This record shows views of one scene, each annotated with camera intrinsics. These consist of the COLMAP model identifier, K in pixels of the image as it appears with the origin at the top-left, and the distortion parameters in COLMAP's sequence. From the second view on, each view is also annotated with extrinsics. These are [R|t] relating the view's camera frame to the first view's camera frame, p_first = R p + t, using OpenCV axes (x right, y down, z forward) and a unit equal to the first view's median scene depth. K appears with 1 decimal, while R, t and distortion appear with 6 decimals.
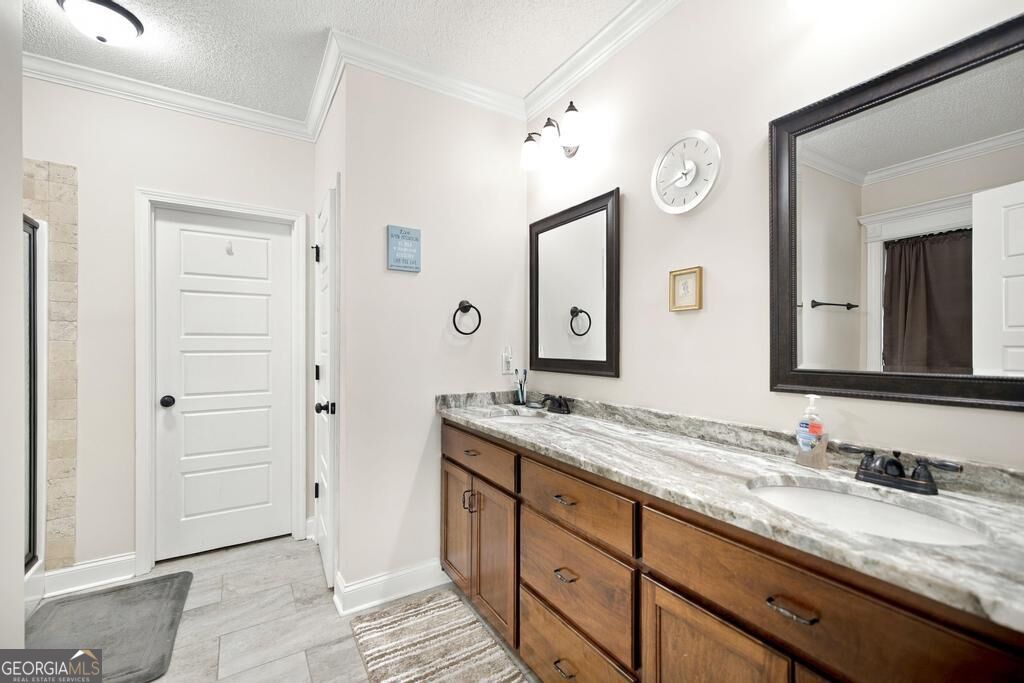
lens RADIAL K [[442.4, 0, 513.3], [0, 442.4, 340.6], [0, 0, 1]] dist [0.002747, 0.000332]
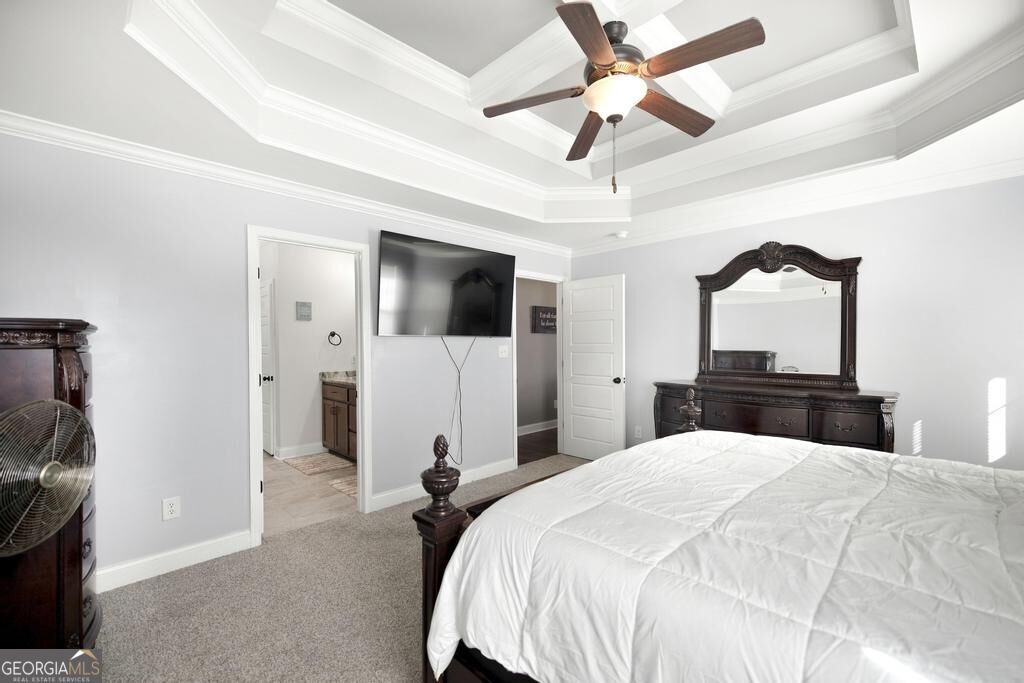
lens RADIAL K [[442.4, 0, 513.3], [0, 442.4, 348.7], [0, 0, 1]] dist [0.002747, 0.000332]
pose [[0.974134, -0.009585, 0.225767, 0.306437], [0.005979, 0.999844, 0.016649, -0.035797], [-0.225891, -0.014869, 0.974039, -1.563624]]
